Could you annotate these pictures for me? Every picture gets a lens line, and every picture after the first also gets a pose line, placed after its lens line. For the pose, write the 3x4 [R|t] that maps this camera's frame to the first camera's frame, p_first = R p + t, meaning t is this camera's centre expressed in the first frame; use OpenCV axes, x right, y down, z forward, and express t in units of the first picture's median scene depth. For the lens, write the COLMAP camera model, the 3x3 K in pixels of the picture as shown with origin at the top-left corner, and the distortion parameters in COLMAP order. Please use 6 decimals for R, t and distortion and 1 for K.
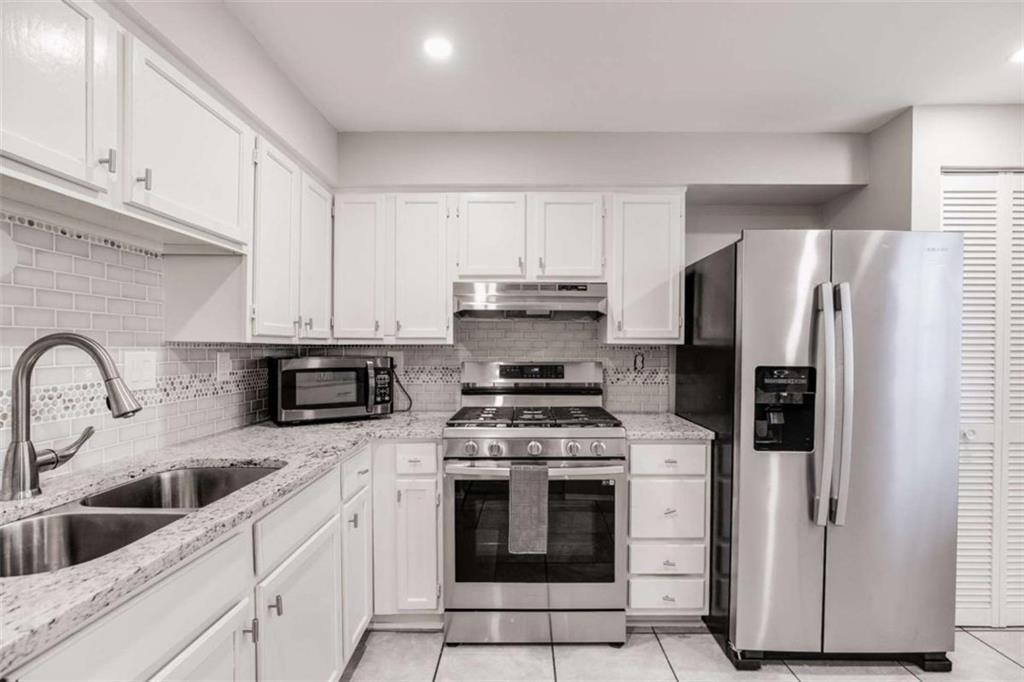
lens RADIAL K [[477.9, 0, 512.6], [0, 477.9, 360.3], [0, 0, 1]] dist [-0.005358, -0.000326]
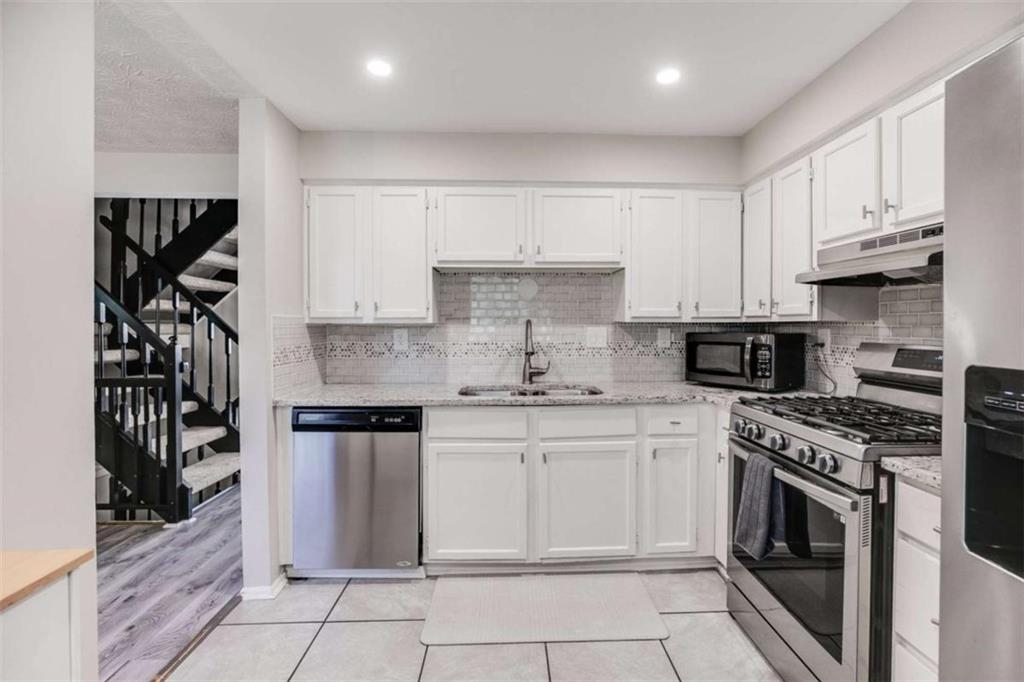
lens RADIAL K [[477.9, 0, 512.6], [0, 477.9, 330.5], [0, 0, 1]] dist [-0.005358, -0.000326]
pose [[0.028841, 0.012132, -0.999510, 0.810047], [-0.022457, 0.999682, 0.011487, -0.014616], [0.999332, 0.022115, 0.029104, 0.448909]]
